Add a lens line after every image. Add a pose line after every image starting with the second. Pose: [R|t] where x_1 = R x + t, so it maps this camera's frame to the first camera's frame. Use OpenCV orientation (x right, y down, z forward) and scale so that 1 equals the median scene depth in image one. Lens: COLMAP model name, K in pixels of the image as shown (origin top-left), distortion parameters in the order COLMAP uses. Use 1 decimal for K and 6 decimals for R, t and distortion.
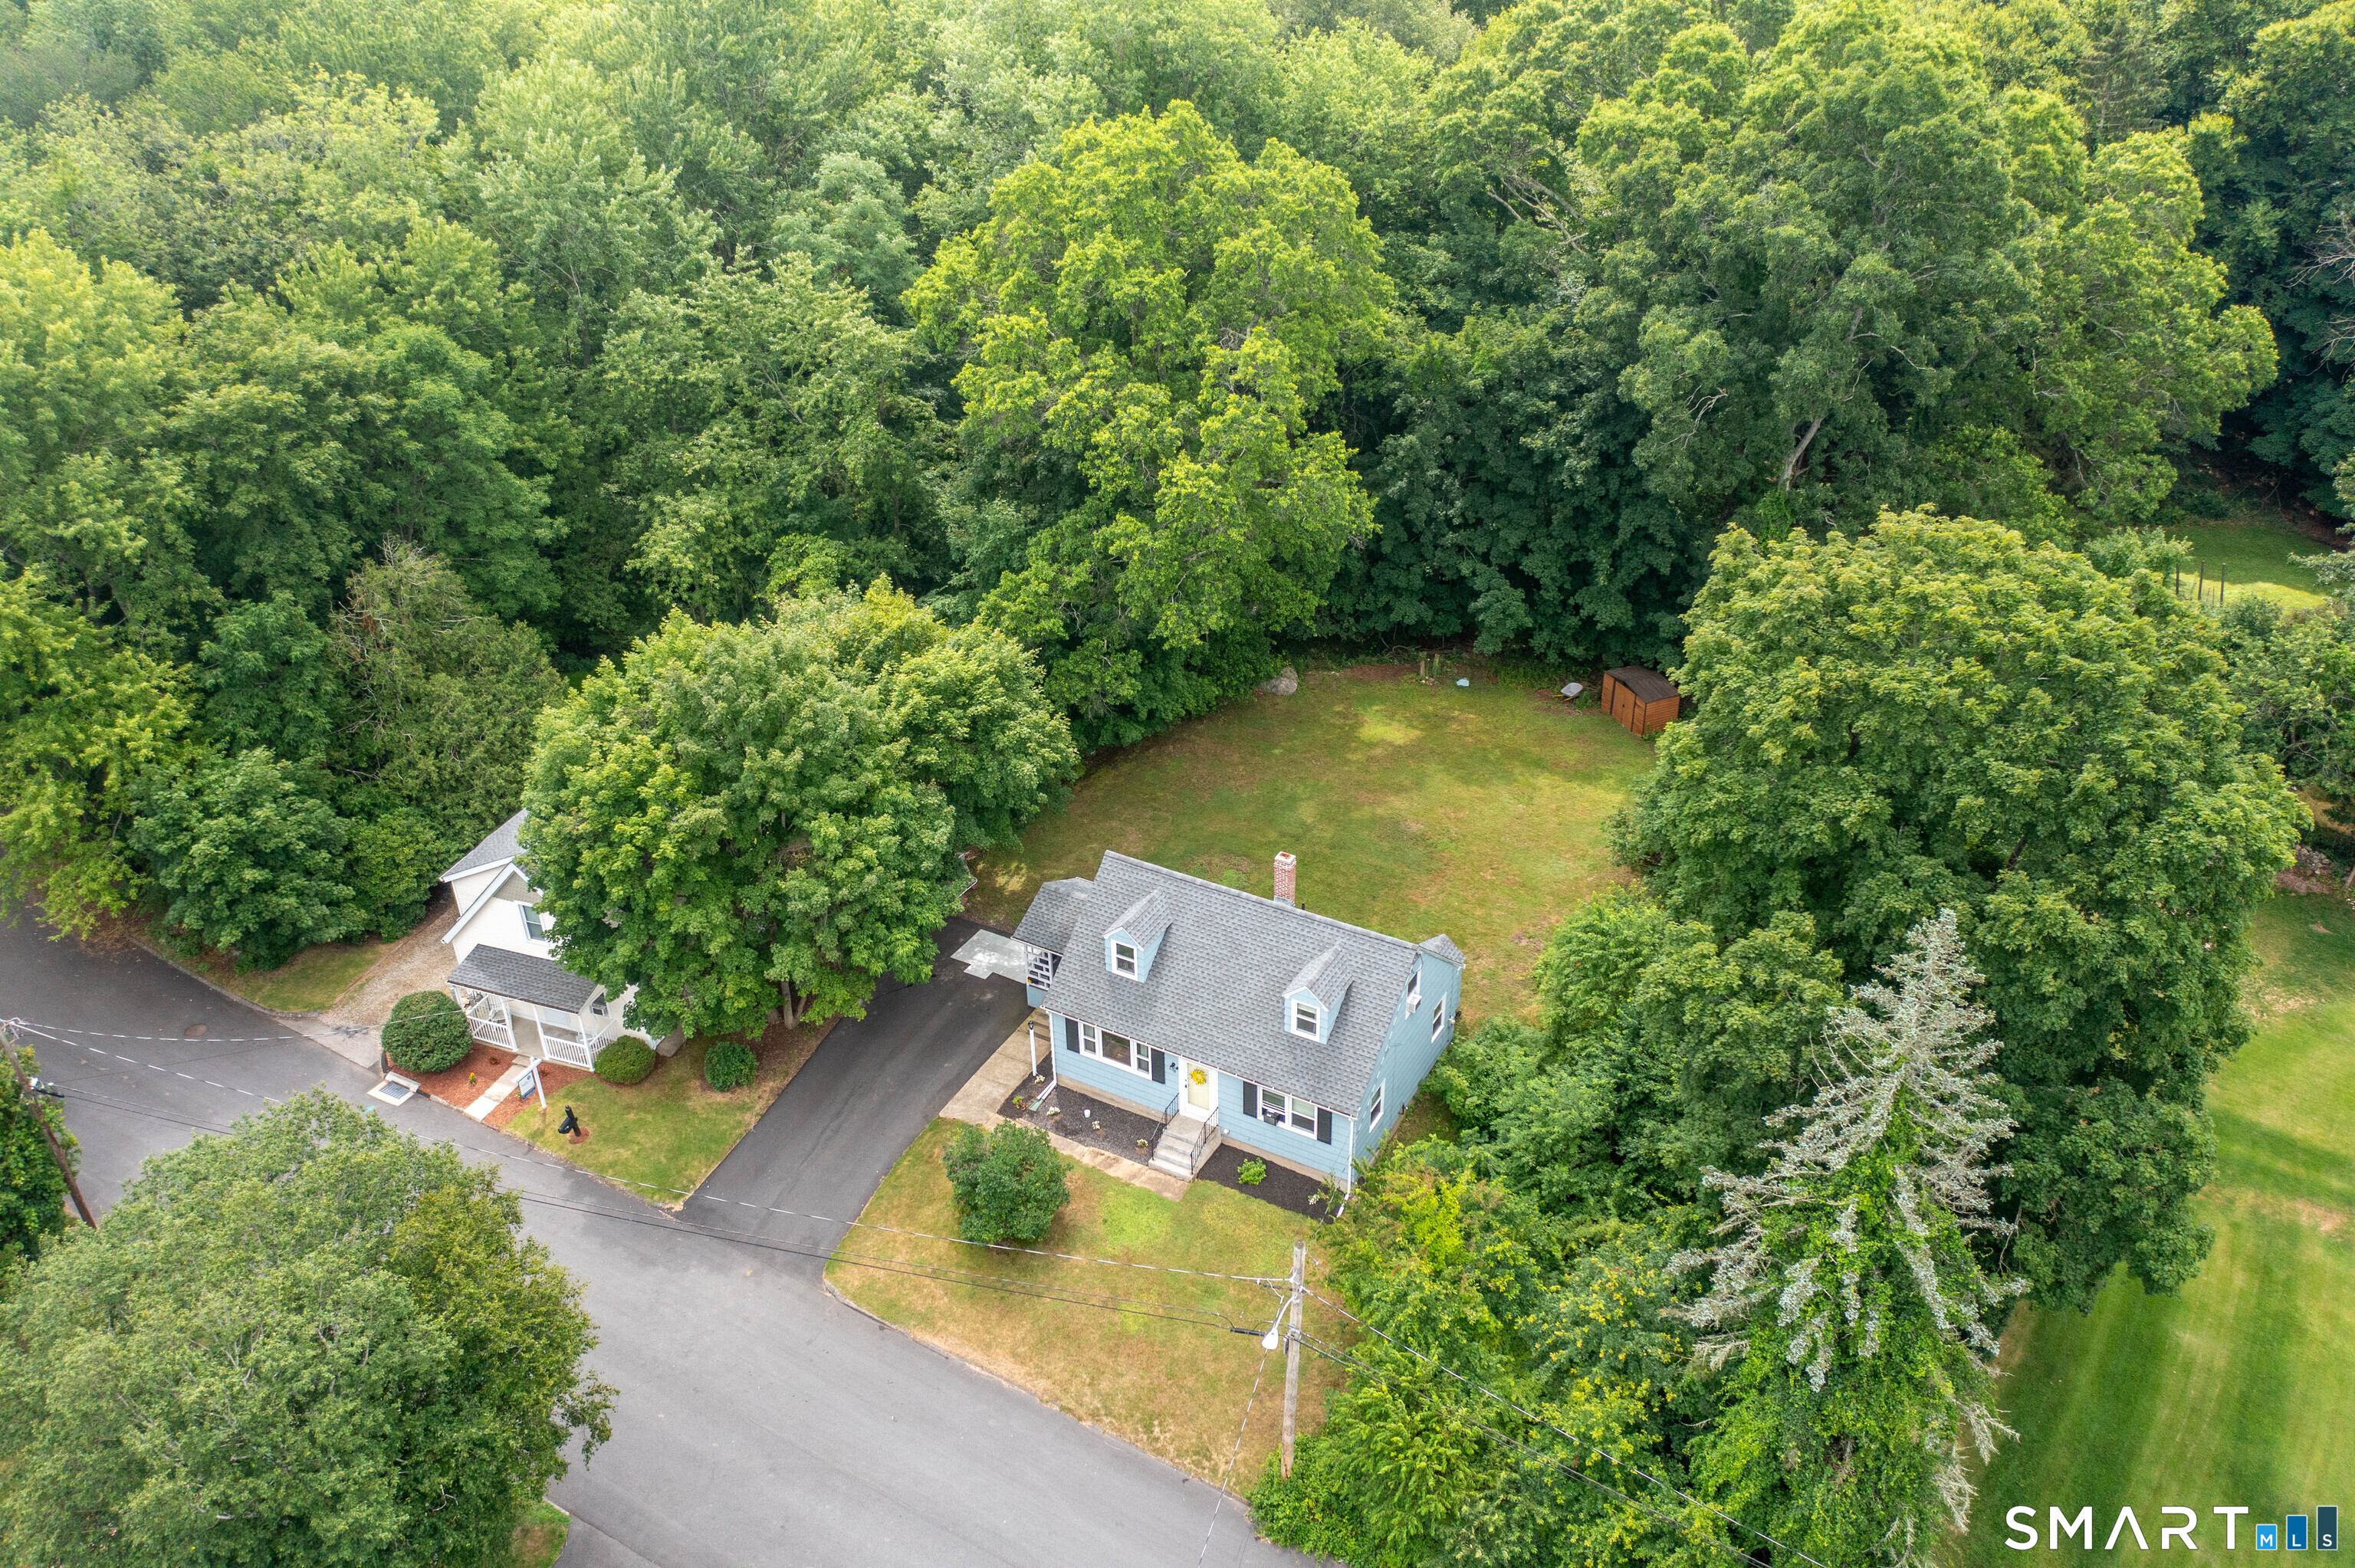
lens RADIAL K [[1842.7, 0, 1180.6], [0, 1842.7, 787.6], [0, 0, 1]] dist [-0.028923, 0.013222]
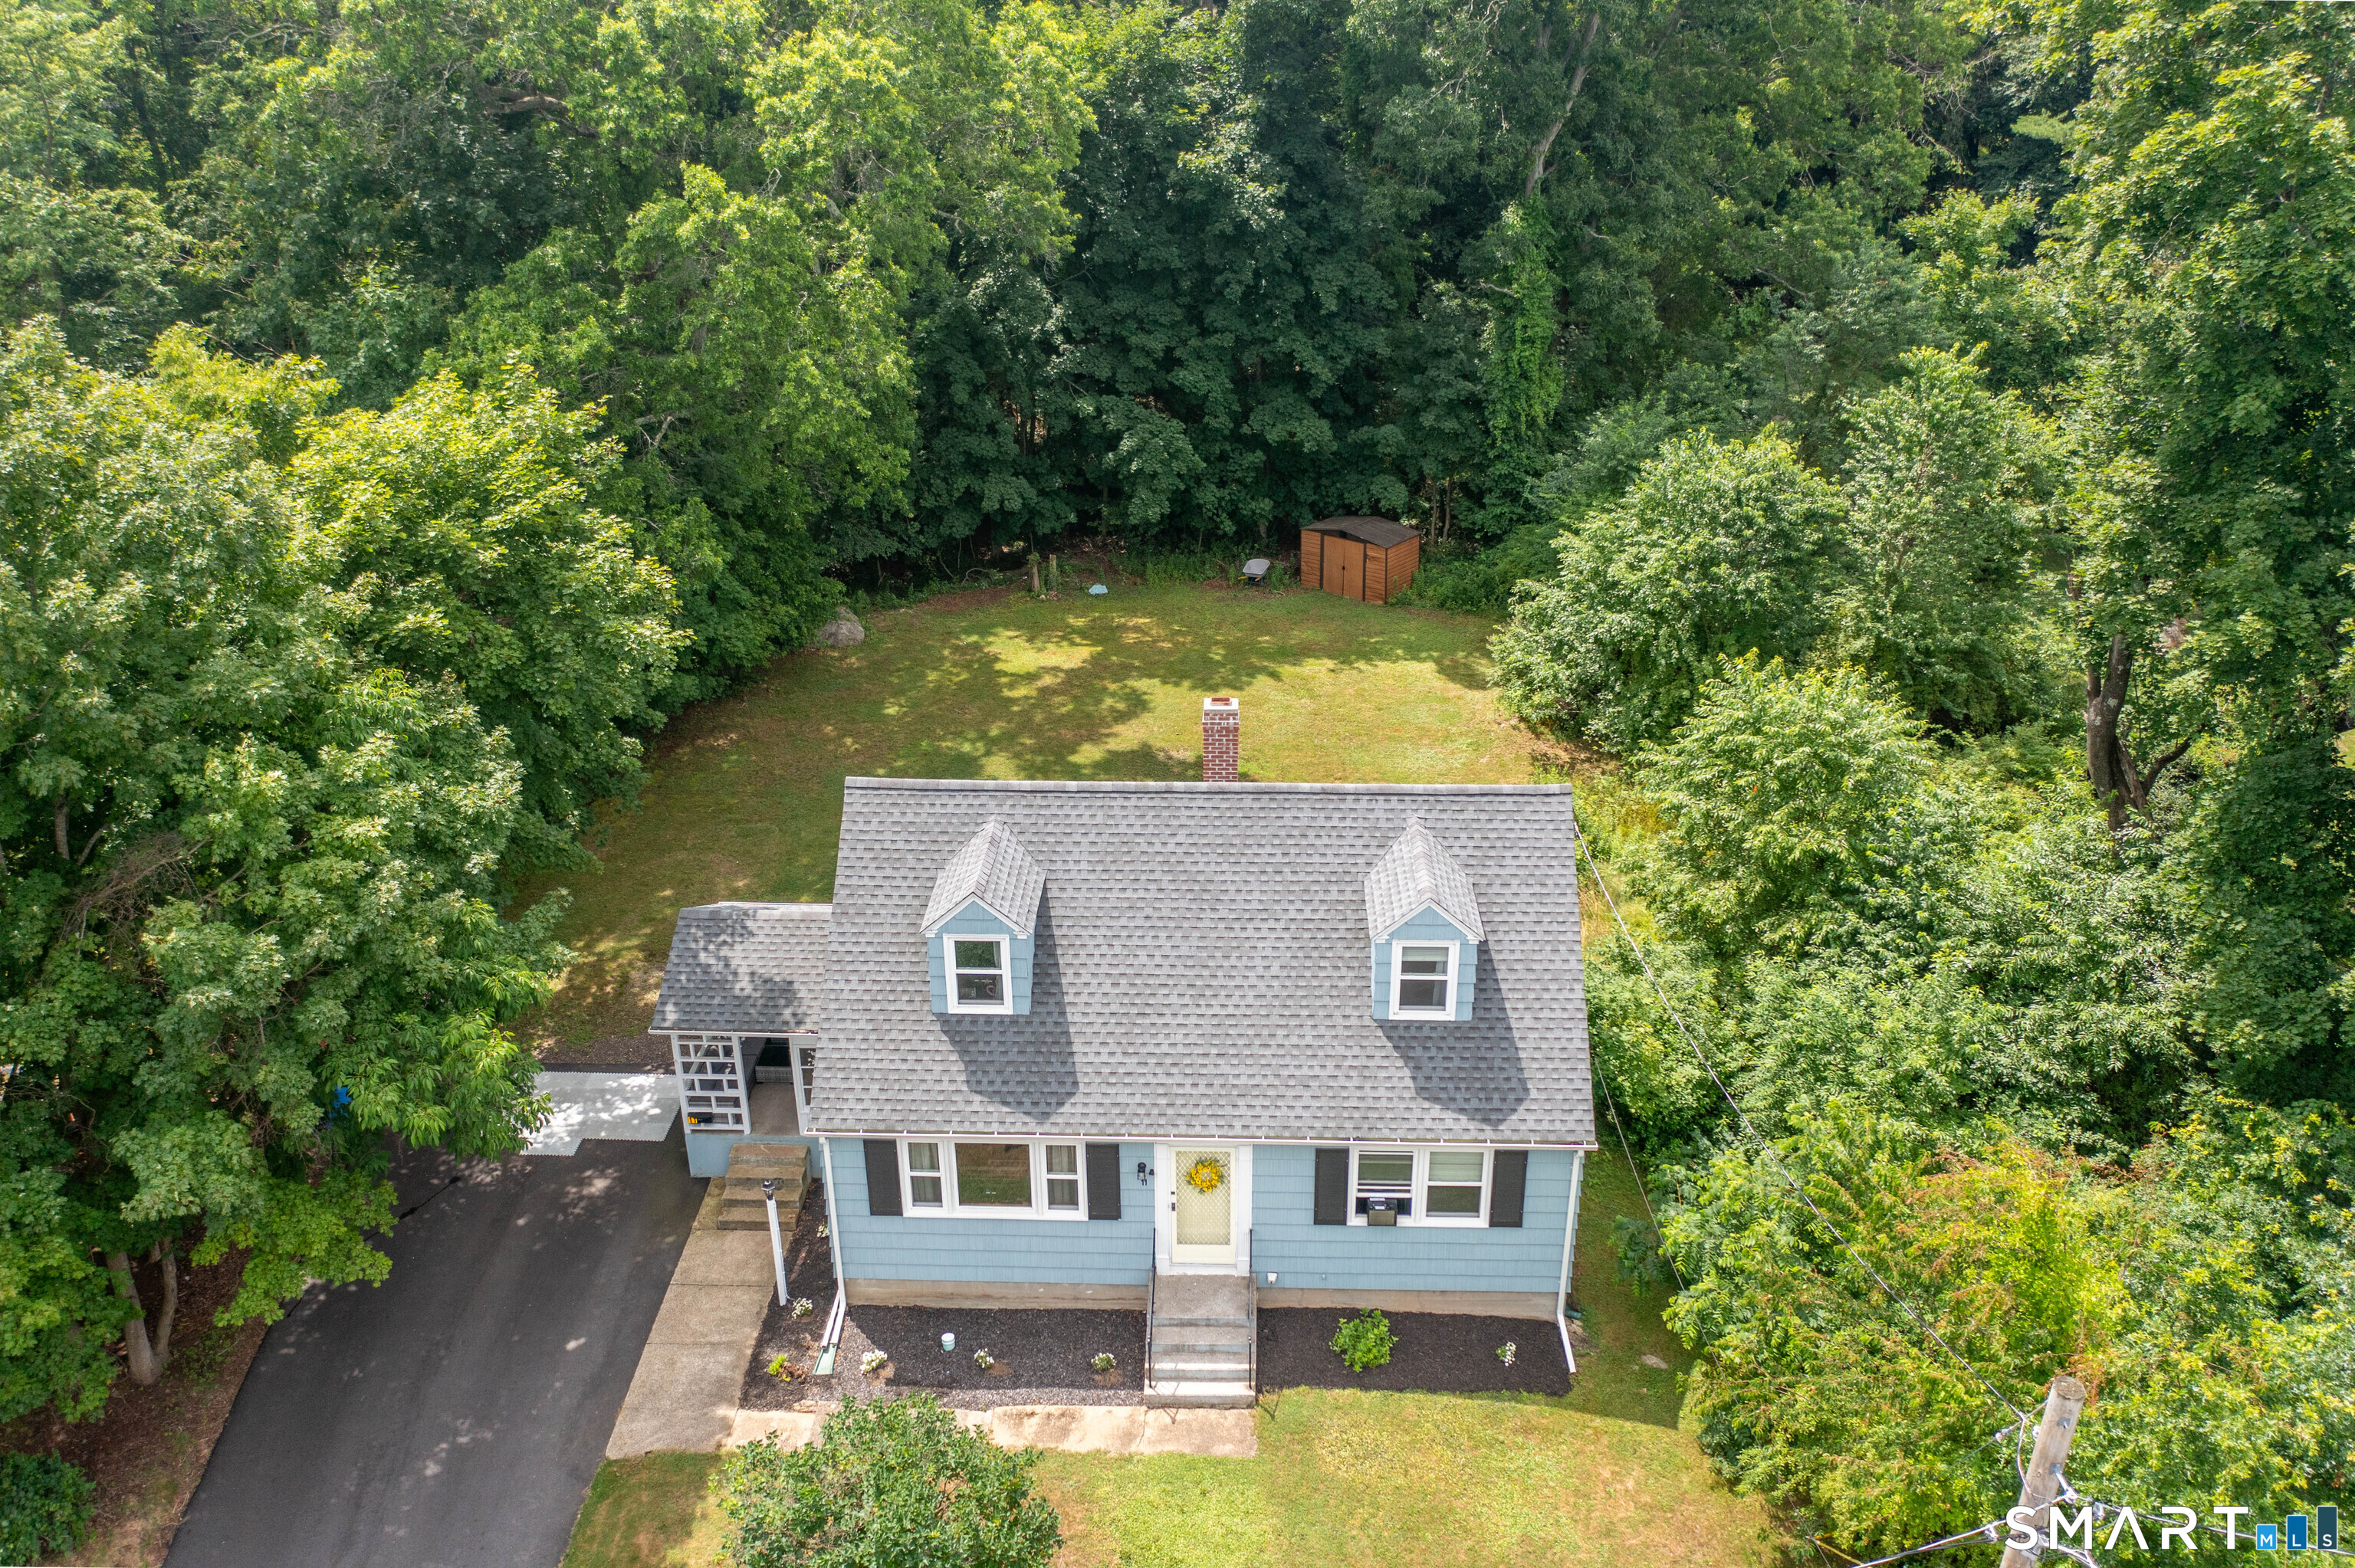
lens RADIAL K [[1857.3, 0, 1171.1], [0, 1857.3, 774.3], [0, 0, 1]] dist [-0.013813, -0.002632]
pose [[0.889097, -0.184041, 0.419088, -0.169199], [0.233492, 0.969876, -0.069436, 0.087378], [-0.393684, 0.159589, 0.905287, 0.550414]]
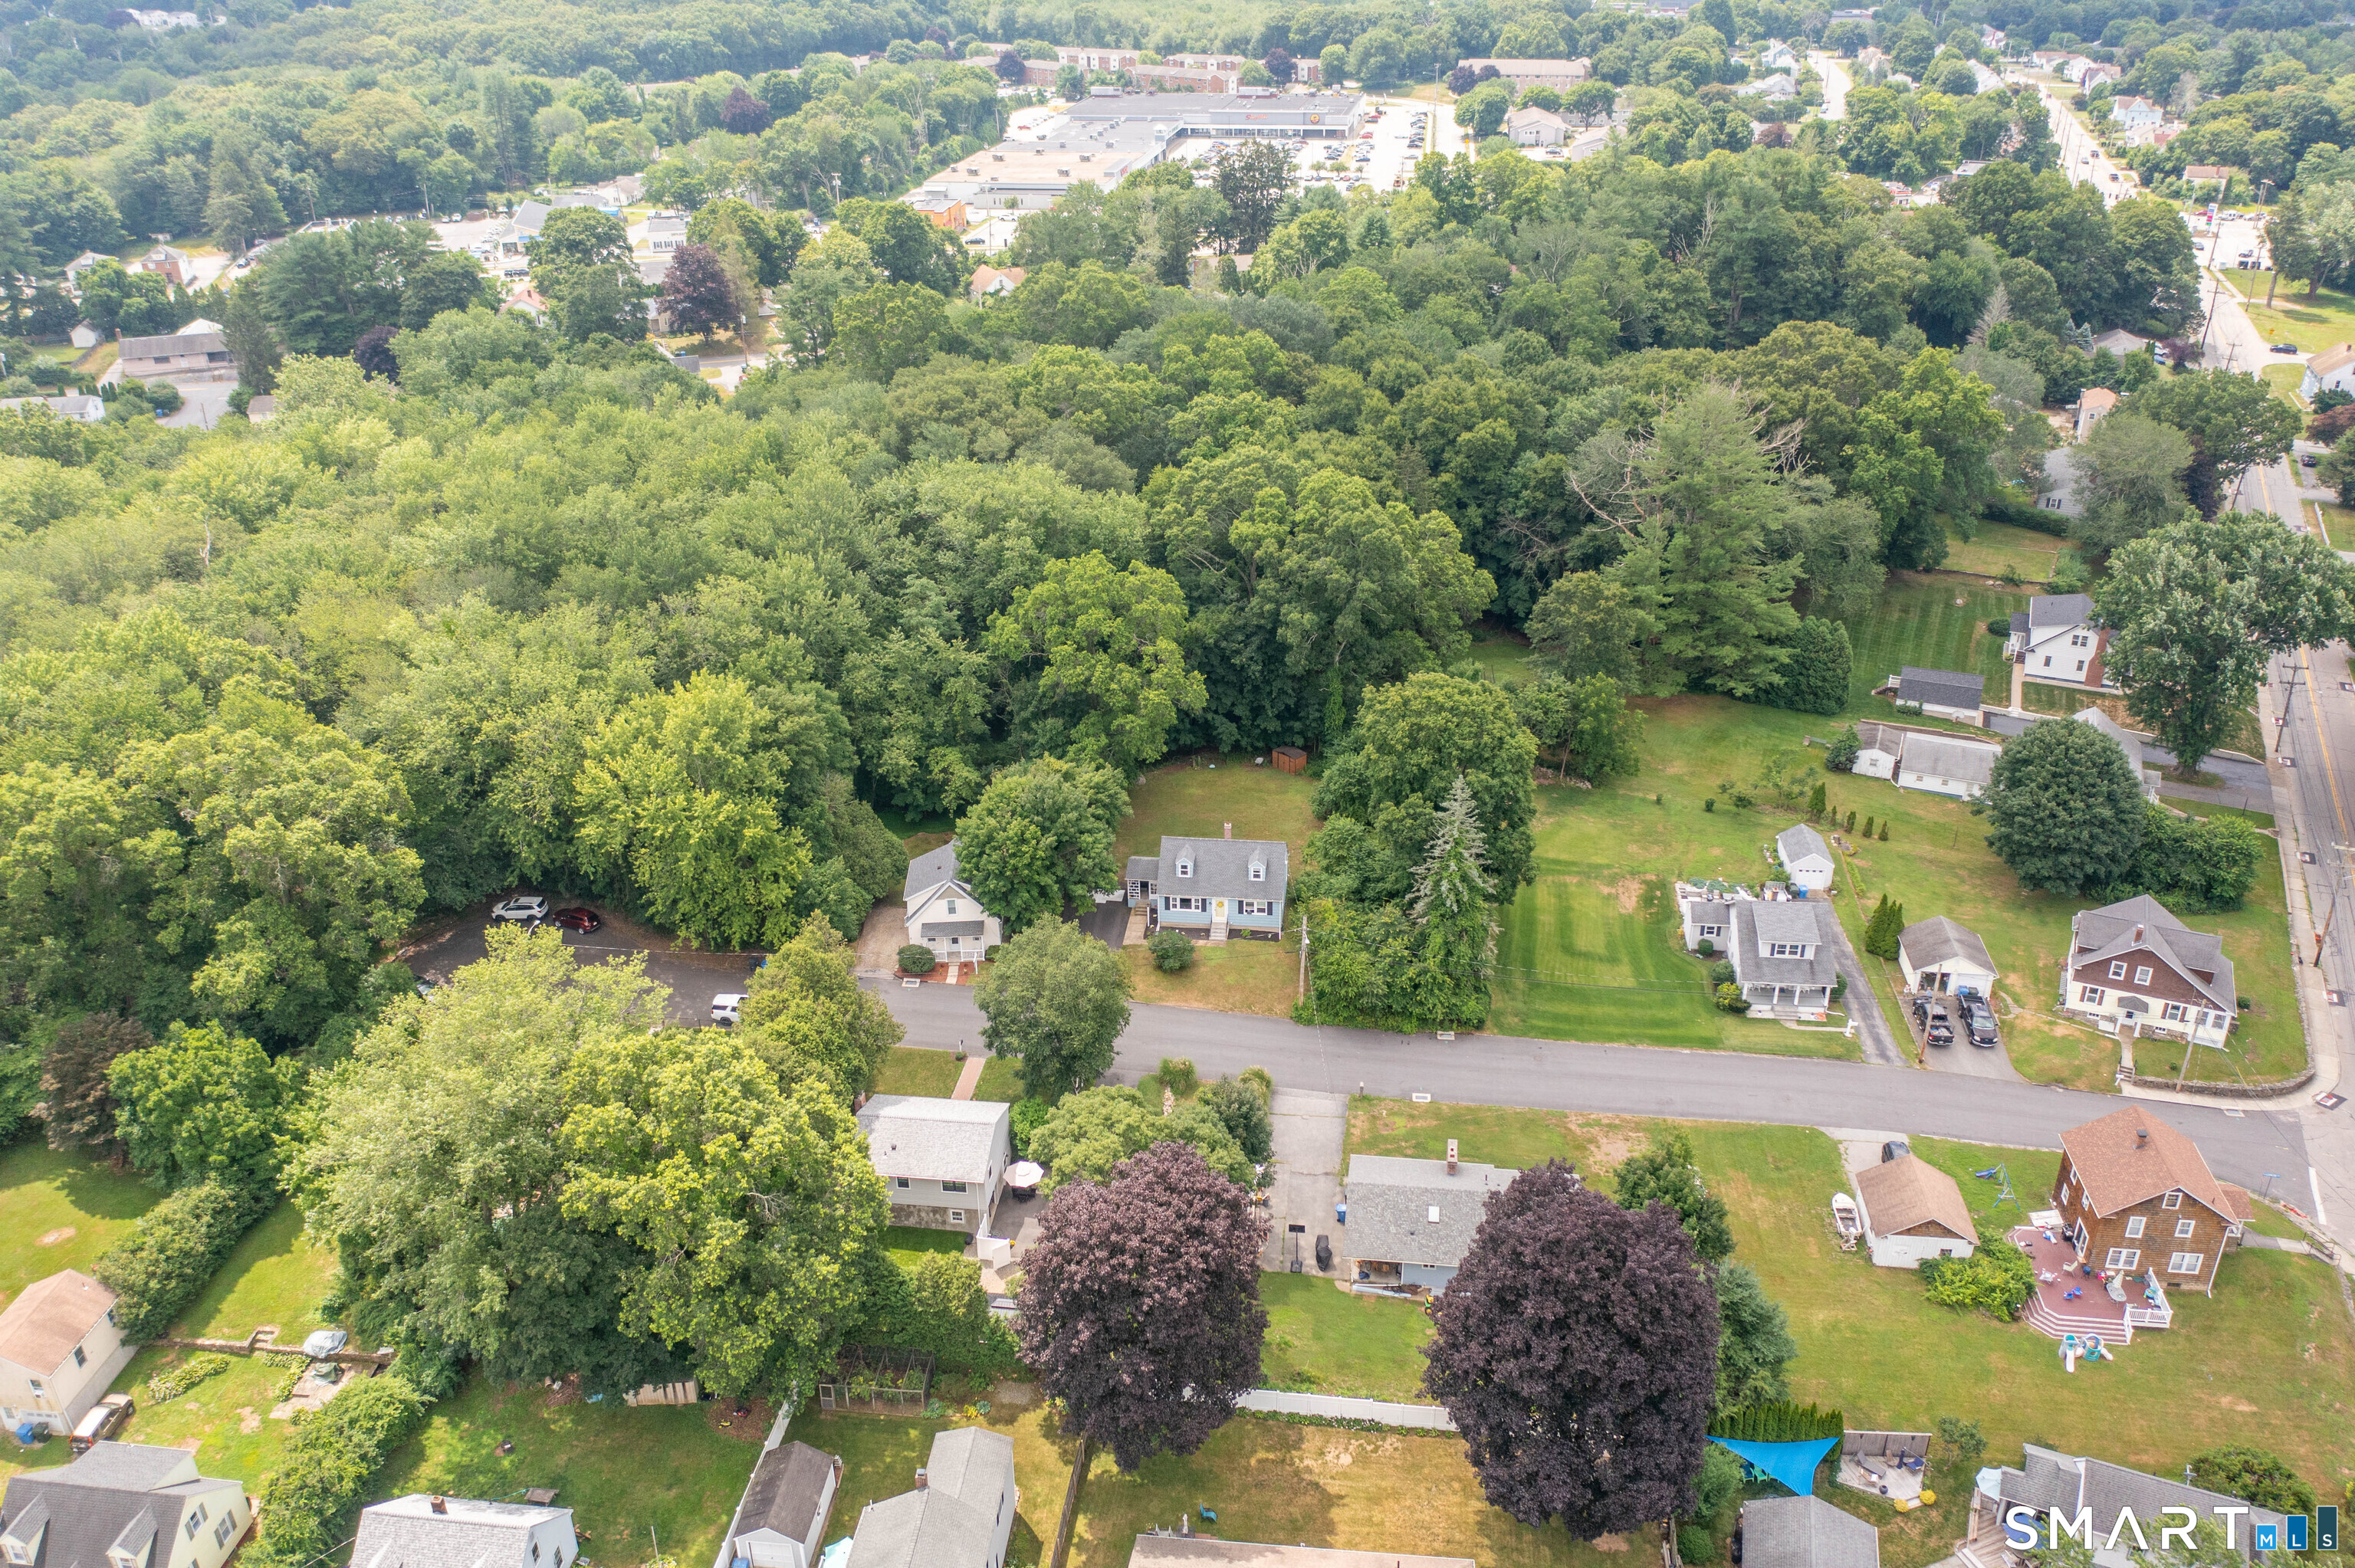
lens RADIAL K [[1842.7, 0, 1180.6], [0, 1842.7, 787.6], [0, 0, 1]] dist [-0.028923, 0.013222]
pose [[0.921702, -0.169676, 0.348821, -0.966069], [0.200884, 0.978068, -0.055042, 0.121626], [-0.331832, 0.120805, 0.935571, -1.580575]]
